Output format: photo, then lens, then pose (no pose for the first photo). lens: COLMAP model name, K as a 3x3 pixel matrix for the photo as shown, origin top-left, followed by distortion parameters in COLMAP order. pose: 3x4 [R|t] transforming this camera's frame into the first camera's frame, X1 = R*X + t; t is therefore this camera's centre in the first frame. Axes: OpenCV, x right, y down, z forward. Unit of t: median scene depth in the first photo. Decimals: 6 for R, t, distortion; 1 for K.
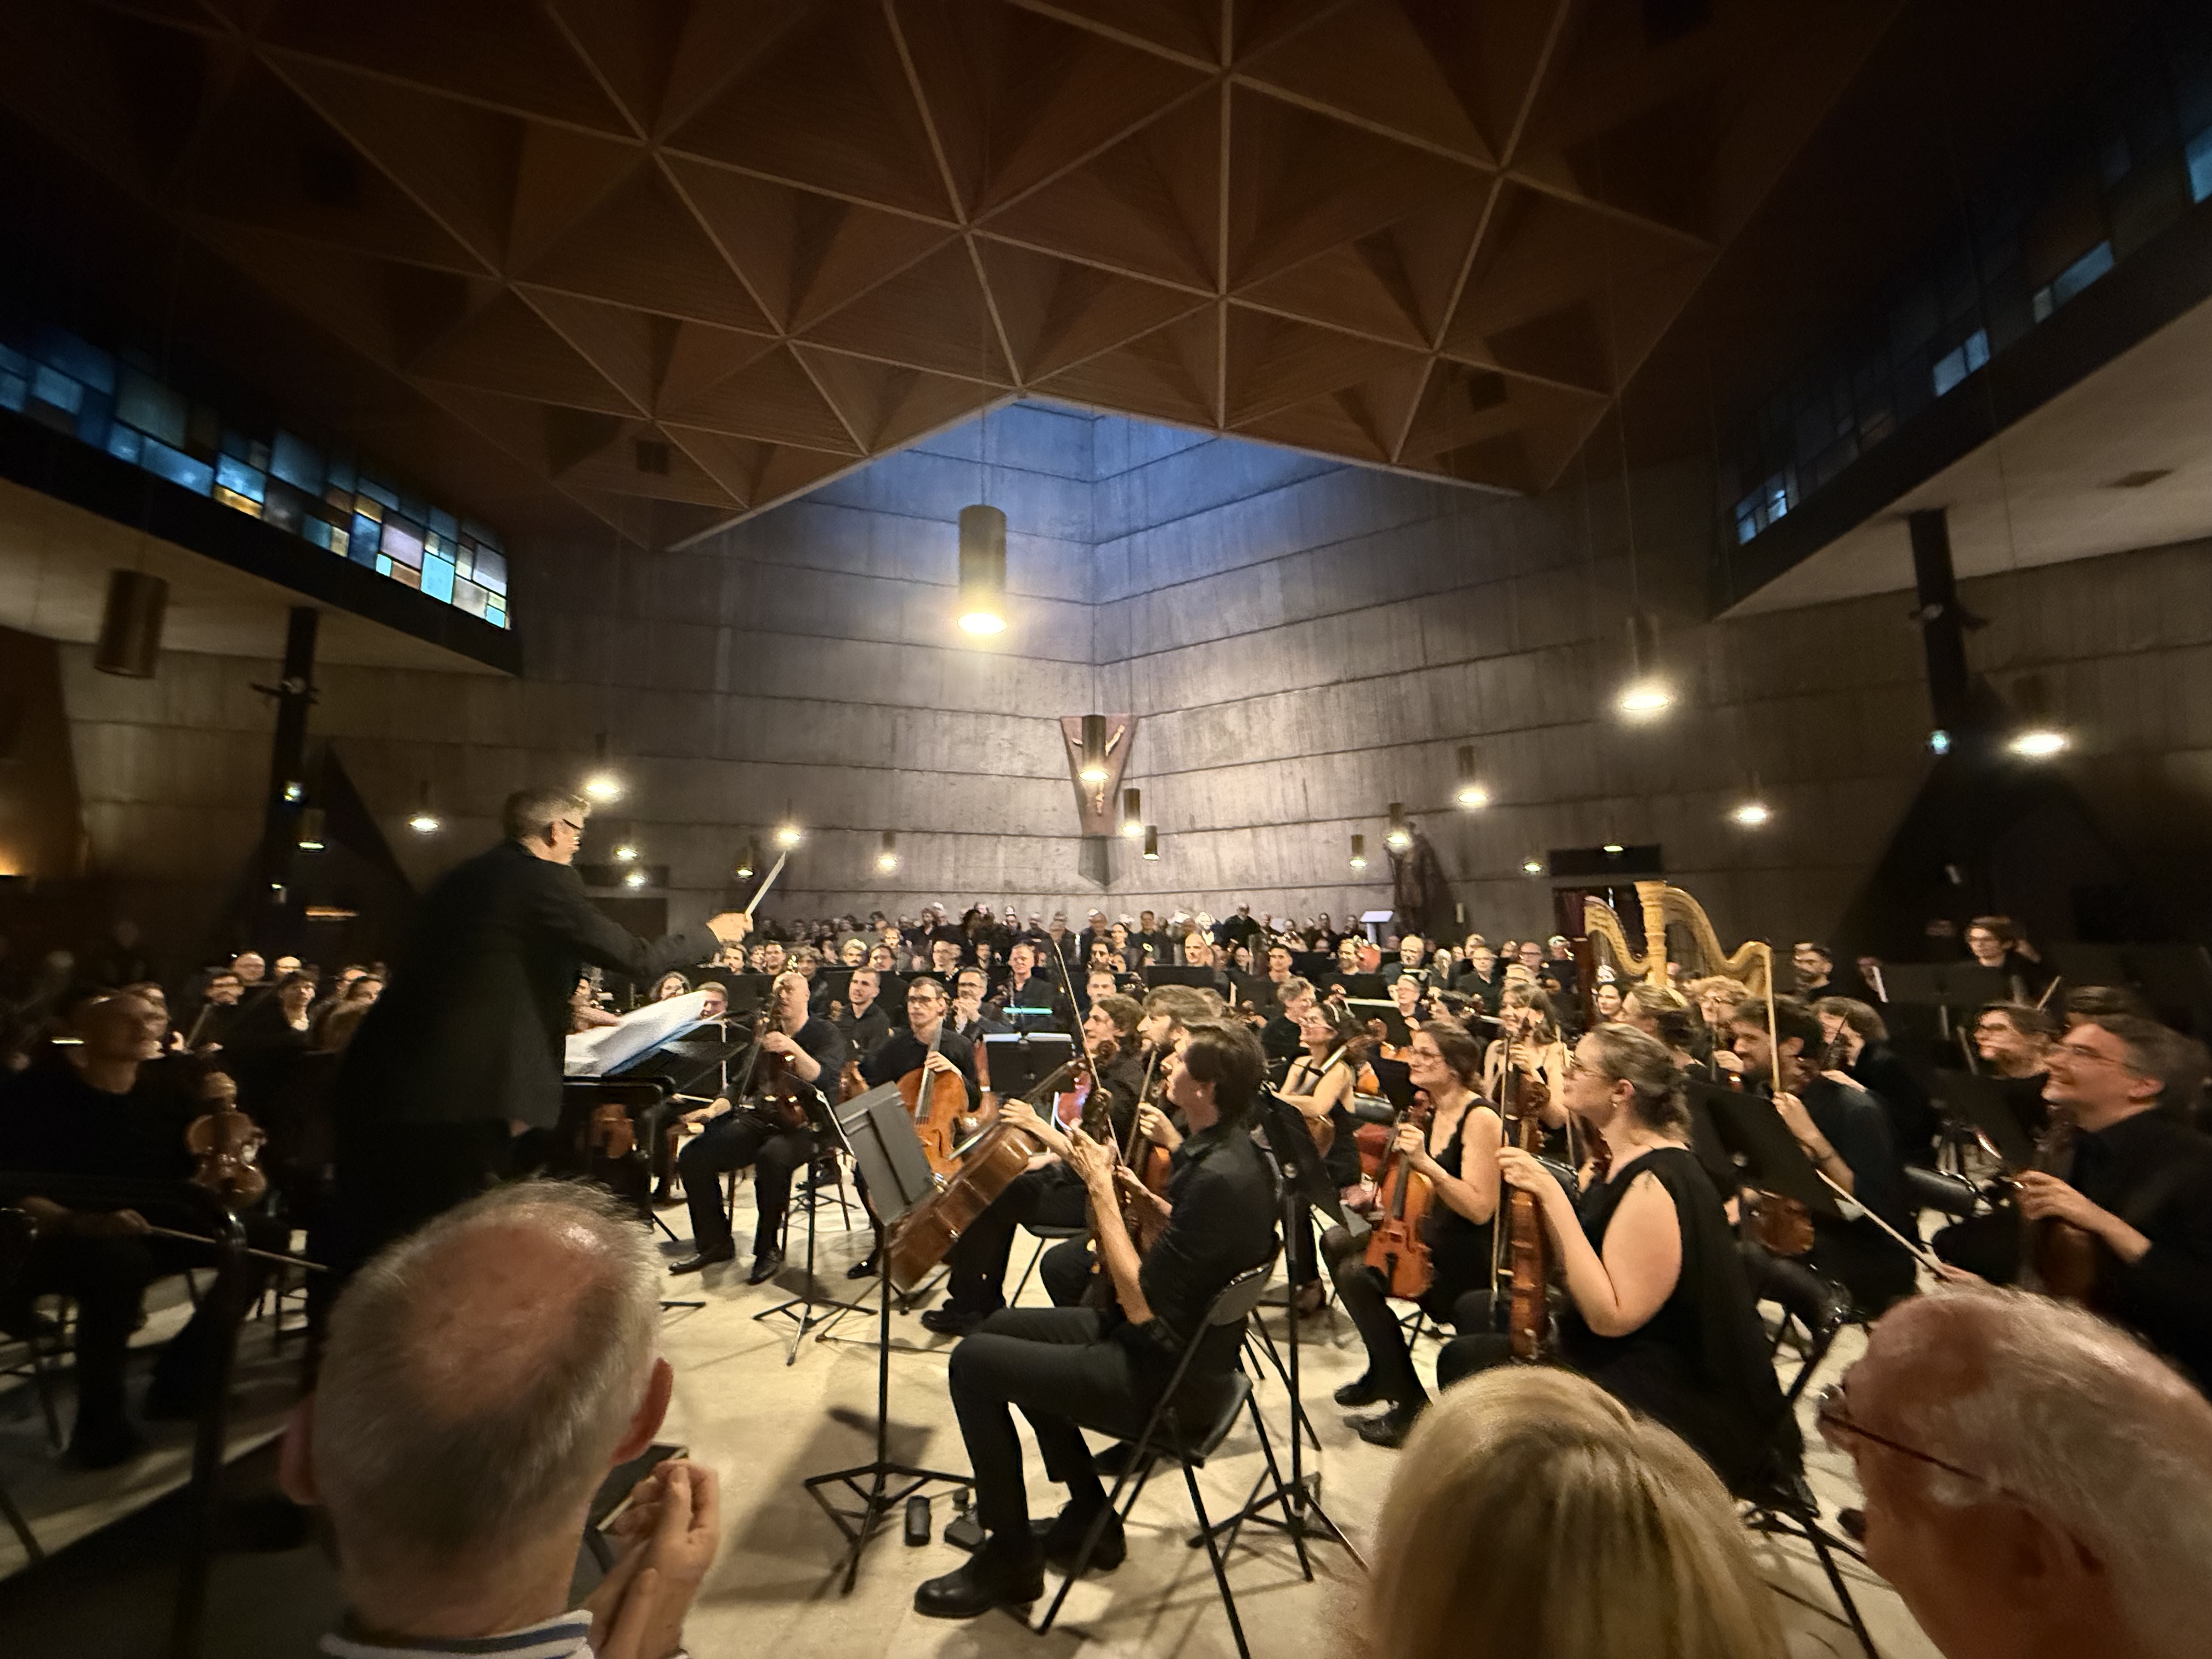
lens RADIAL K [[876.9, 0, 1106.0], [0, 876.9, 829.5], [0, 0, 1]] dist [0.000672, 0.000106]
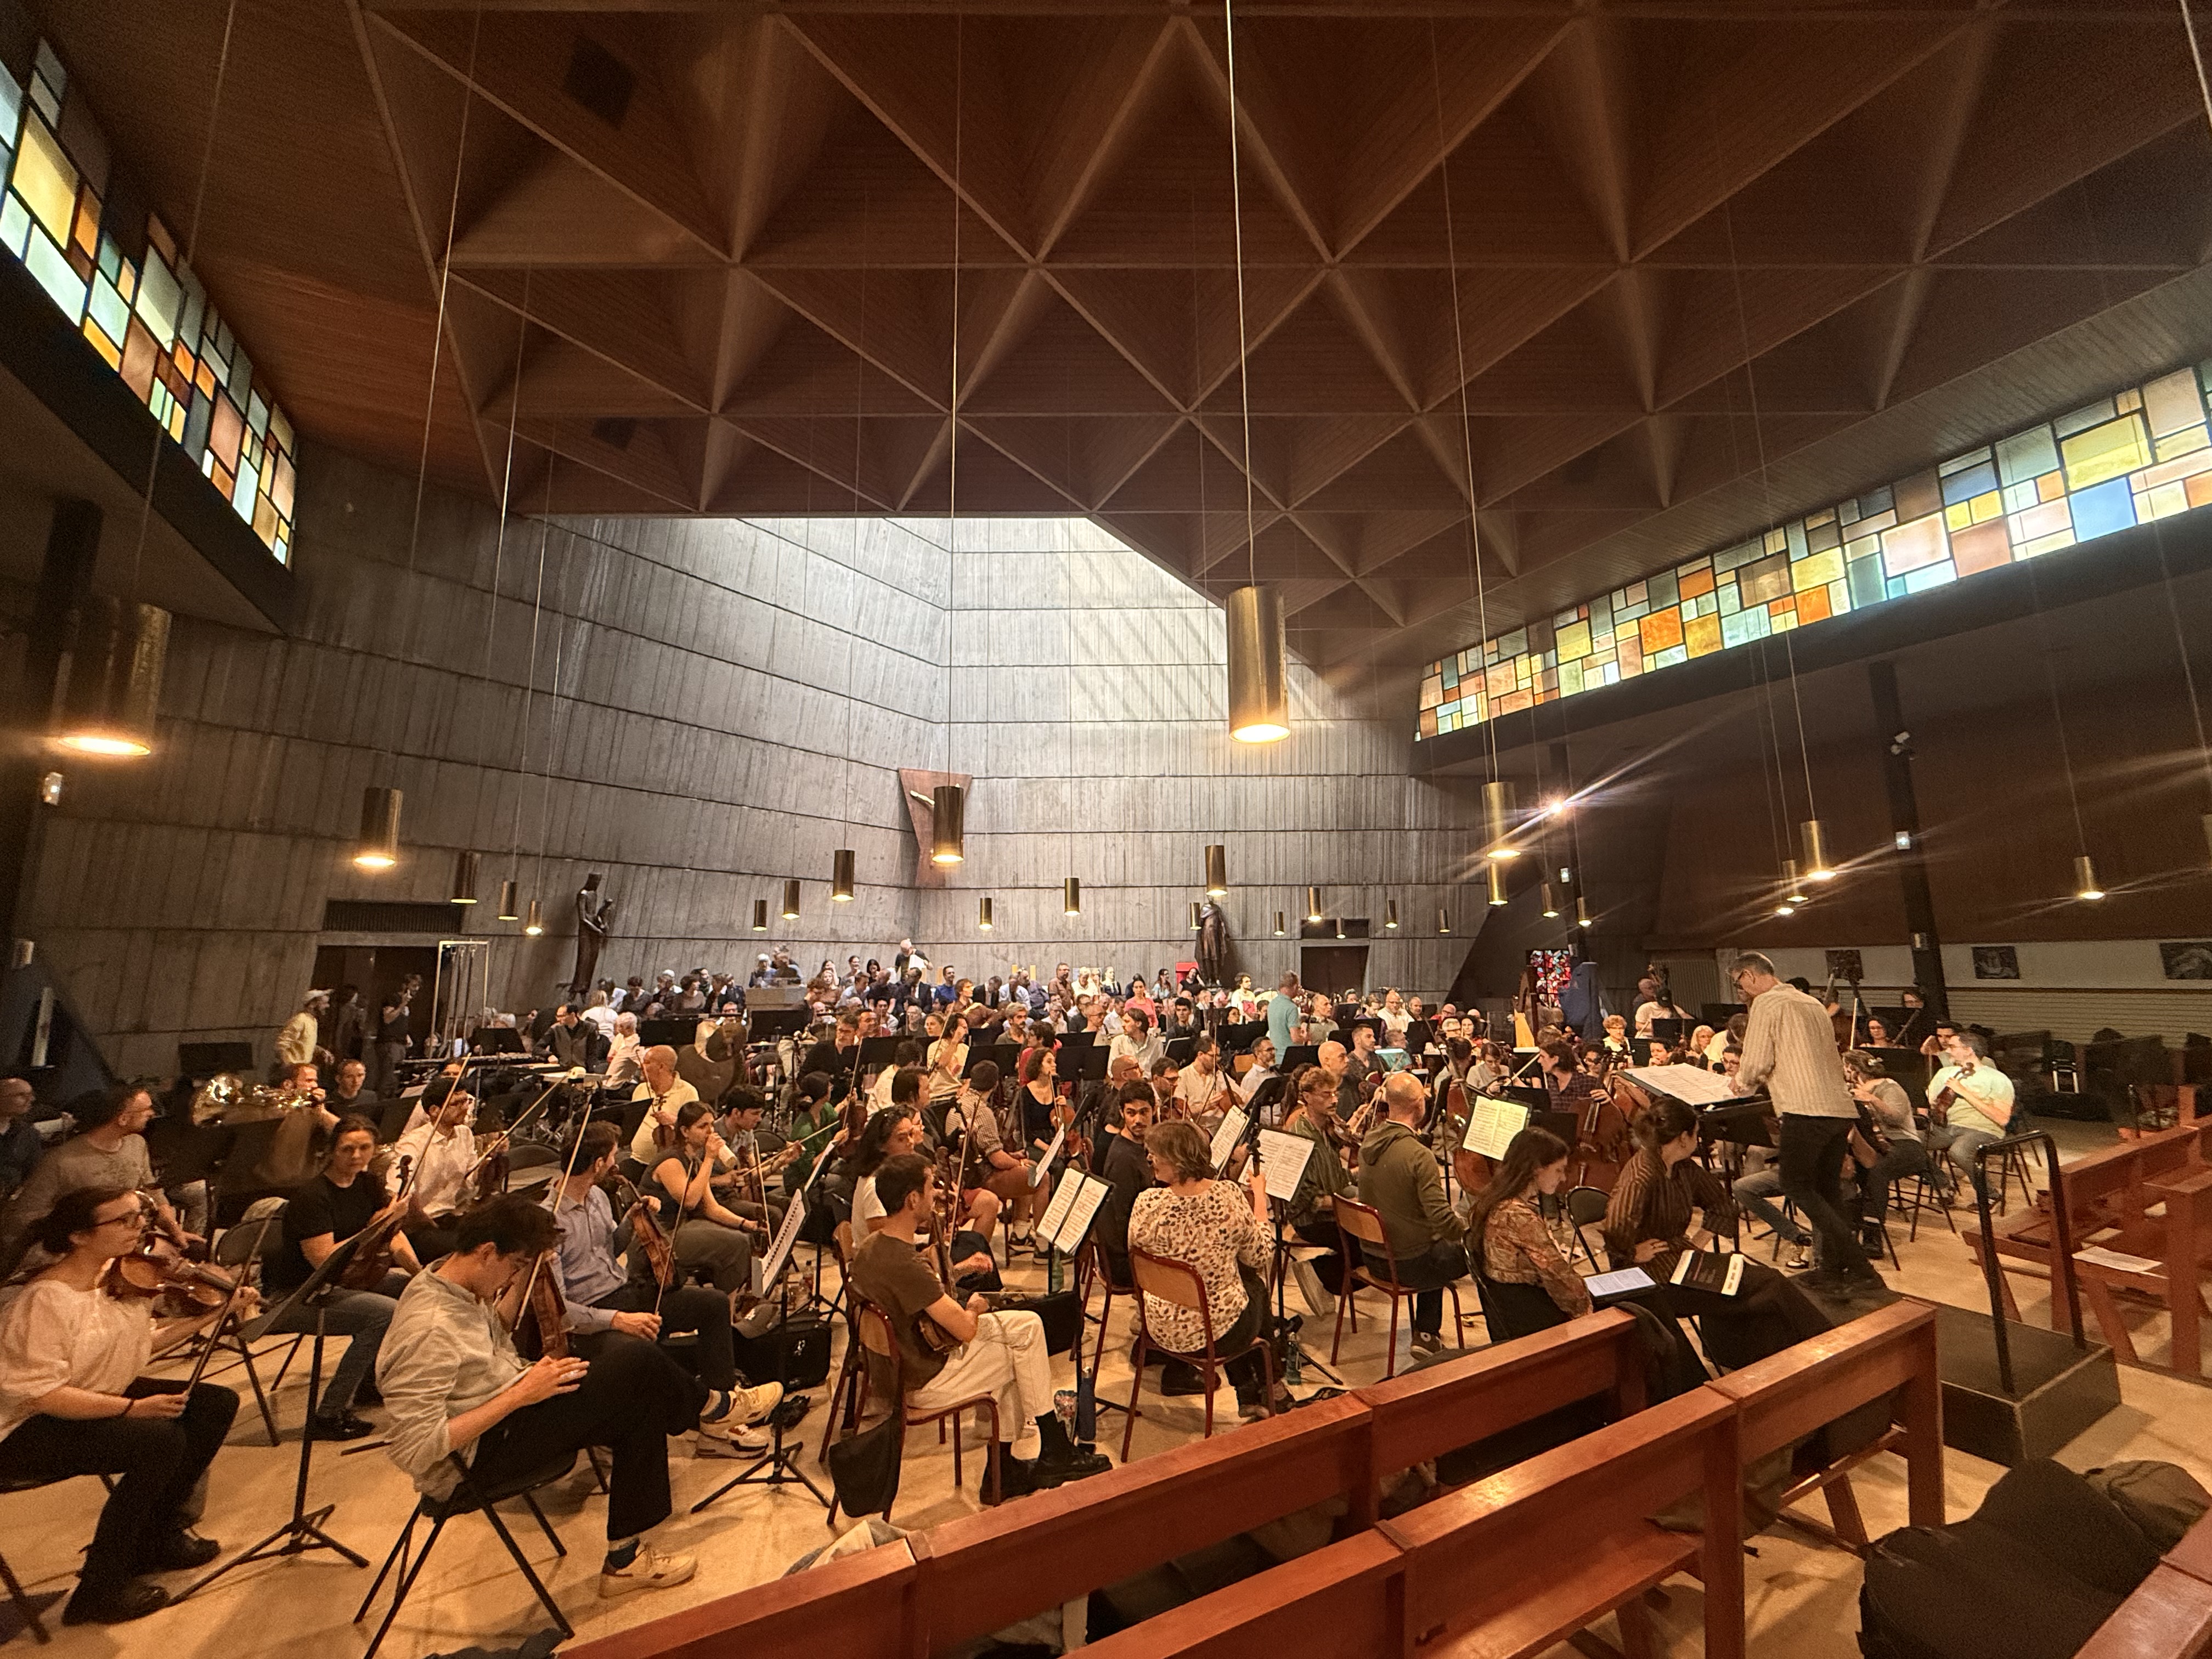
lens RADIAL K [[876.9, 0, 1106.0], [0, 876.9, 829.5], [0, 0, 1]] dist [0.000672, 0.000106]
pose [[0.819732, 0.084580, 0.566468, -0.396851], [-0.064395, 0.996375, -0.055585, -0.015463], [-0.569116, 0.009087, 0.822207, 0.025843]]
